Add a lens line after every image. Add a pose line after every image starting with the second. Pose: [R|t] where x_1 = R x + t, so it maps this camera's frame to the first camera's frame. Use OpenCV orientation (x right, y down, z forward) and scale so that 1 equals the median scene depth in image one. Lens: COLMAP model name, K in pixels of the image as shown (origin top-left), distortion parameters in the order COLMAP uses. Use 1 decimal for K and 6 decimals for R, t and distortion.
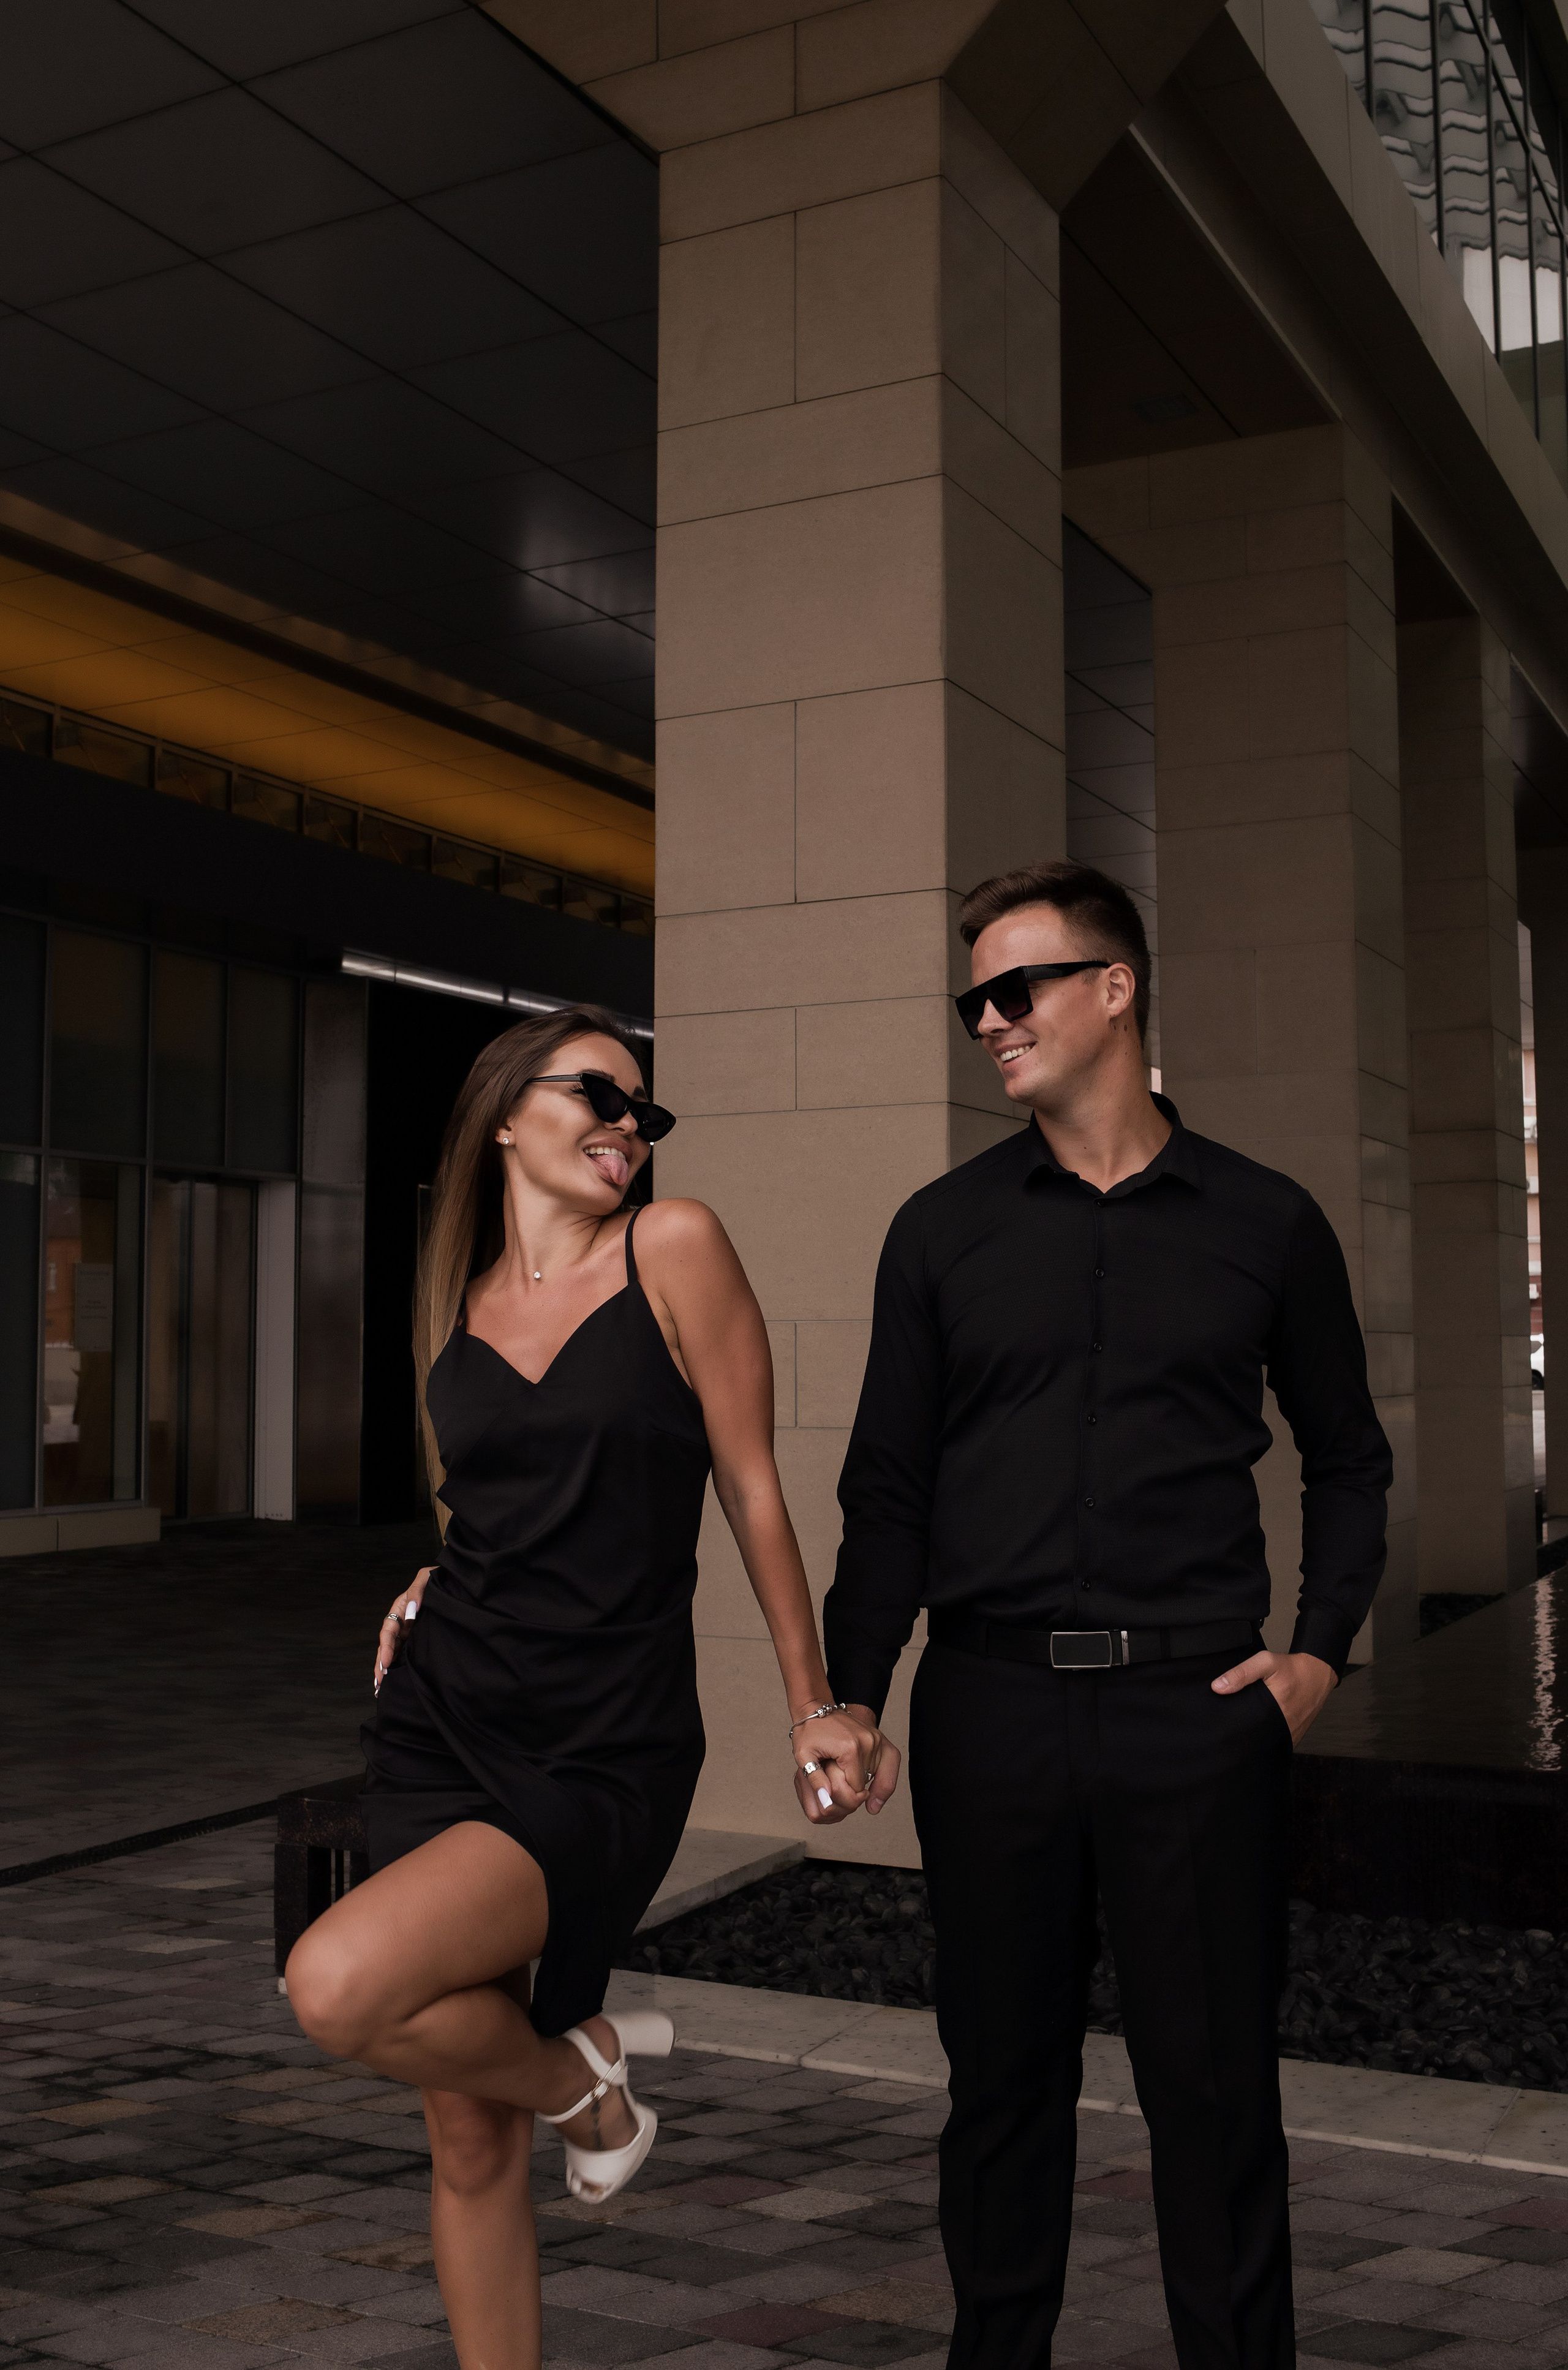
lens RADIAL K [[2353.4, 0, 792.3], [0, 2353.4, 1182.8], [0, 0, 1]] dist [-0.101229, 0.130141]
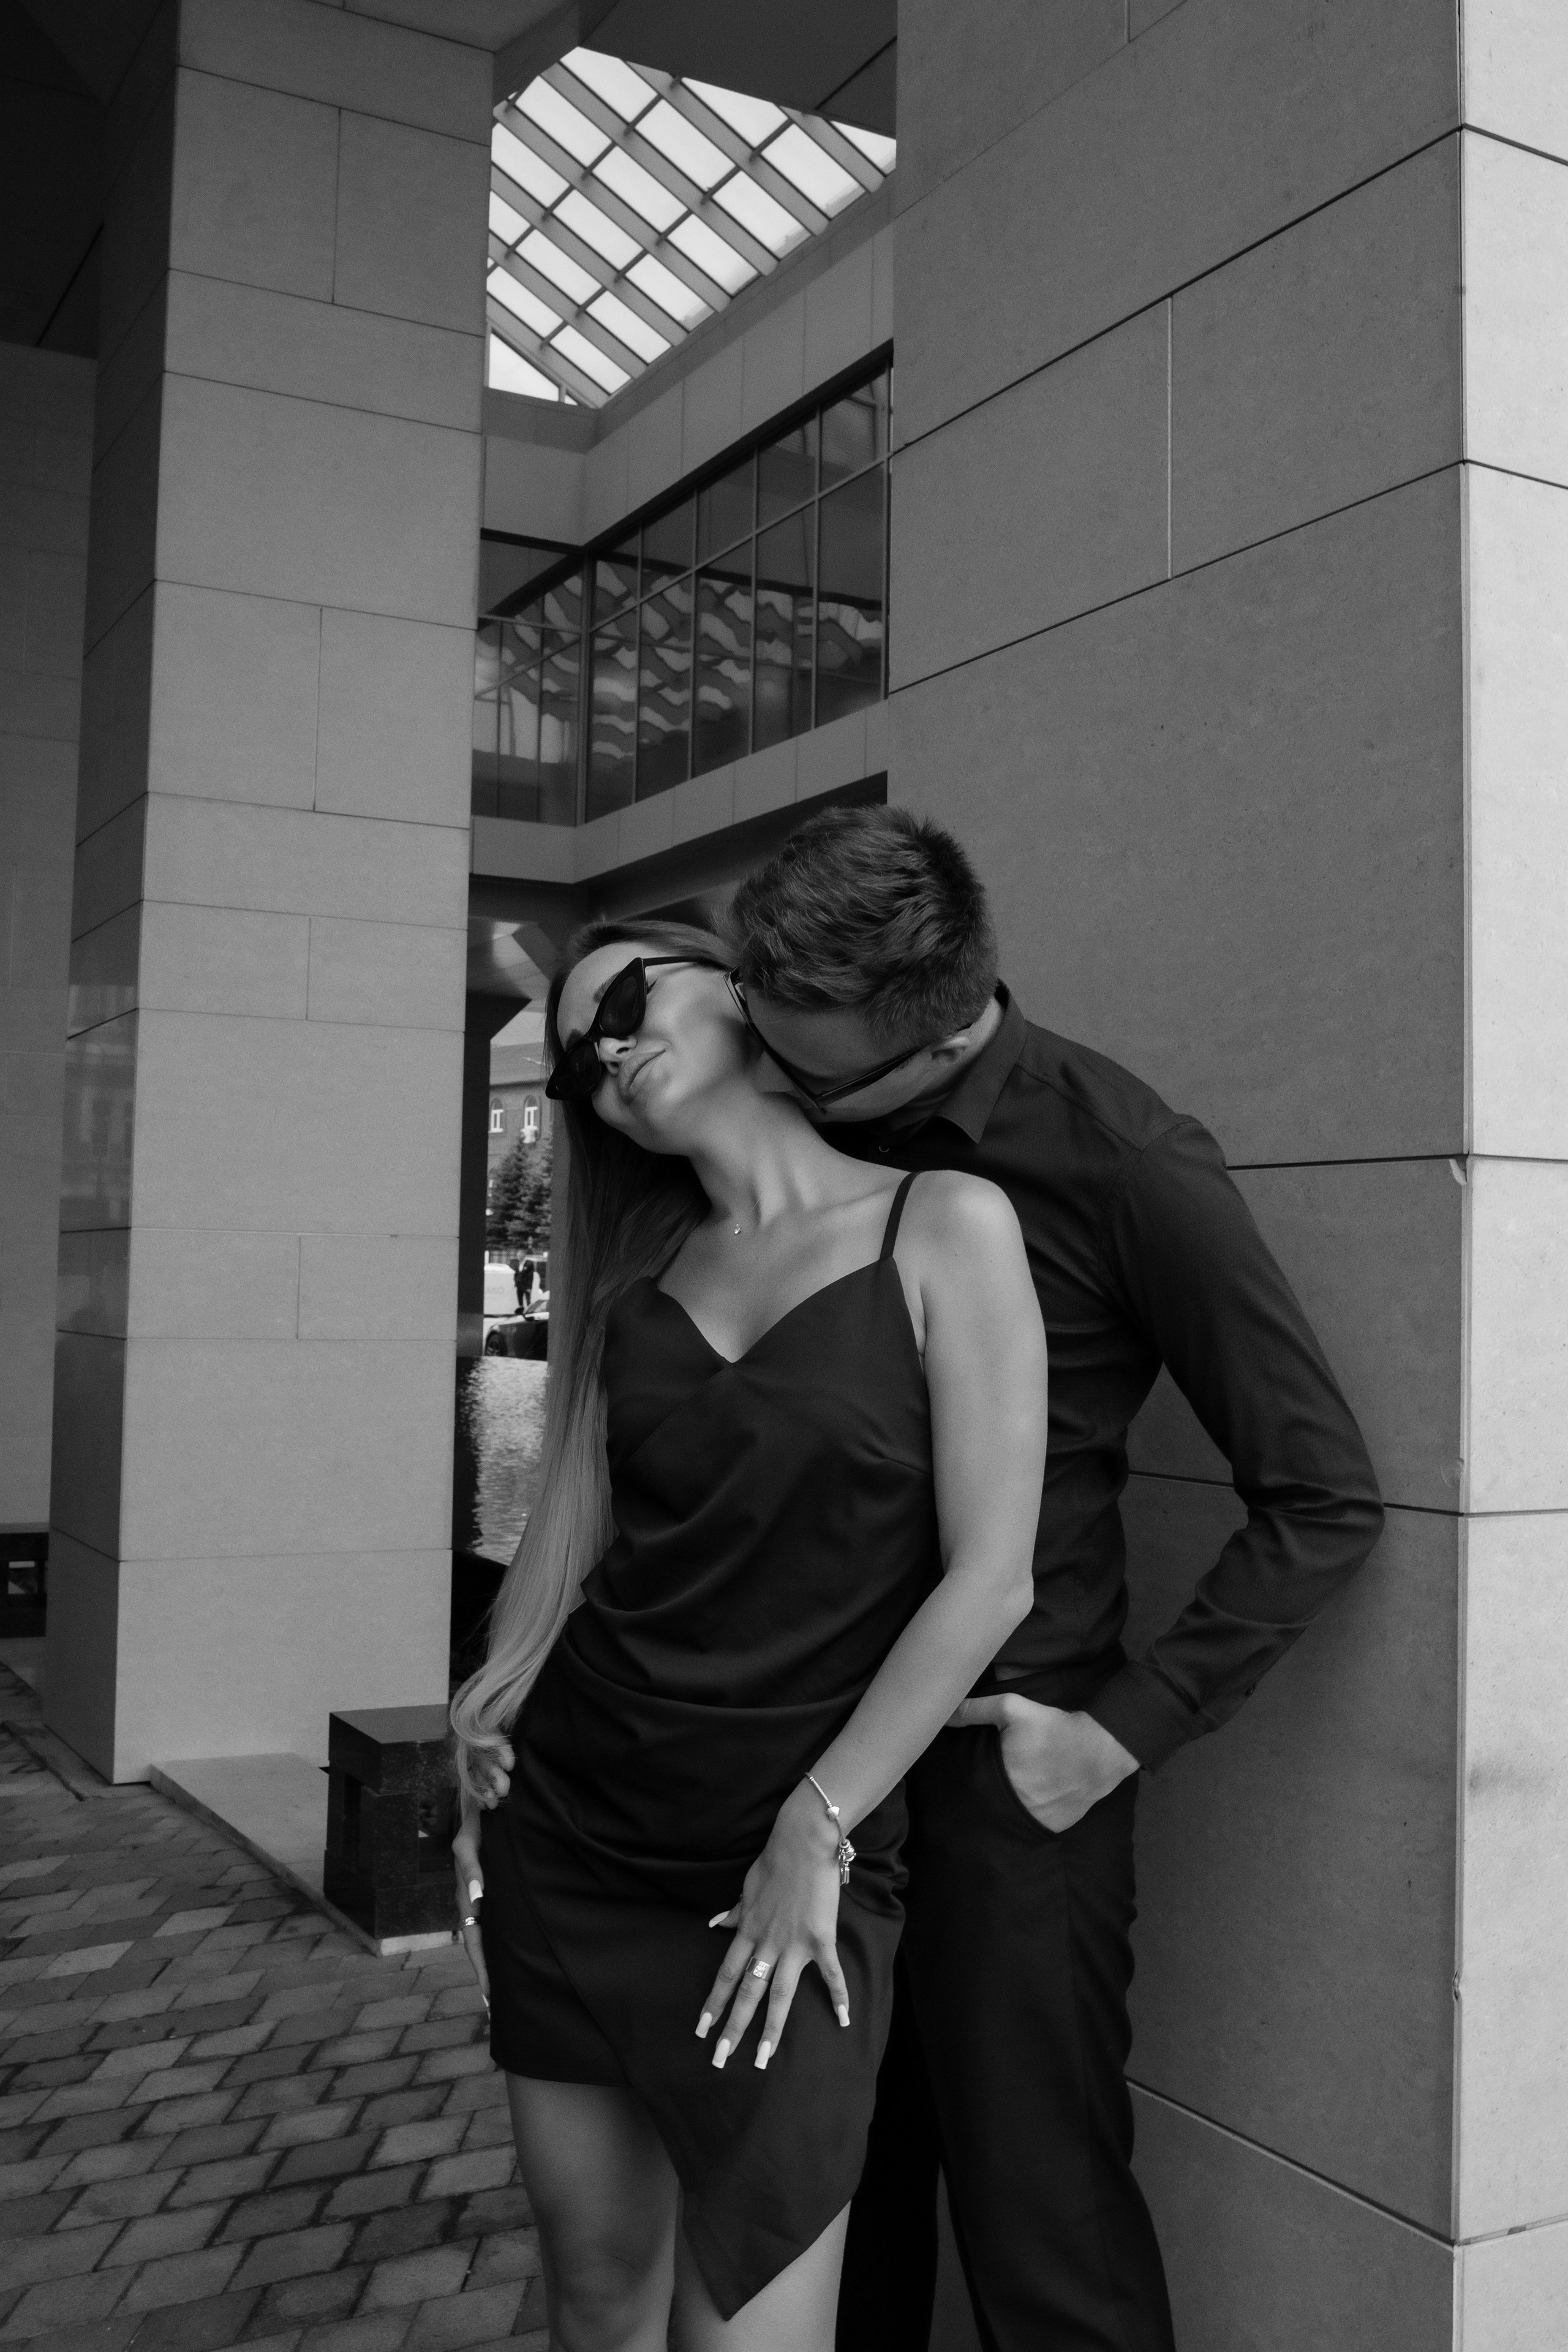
lens RADIAL K [[2259.8, 0, 775.3], [0, 2259.8, 1180.2], [0, 0, 1]] dist [-0.031575, -0.021563]
pose [[0.566617, 0.055156, 0.822133, -0.698152], [-0.082374, 0.996550, -0.010085, 0.030676], [-0.819853, -0.062009, 0.569206, 0.304638]]
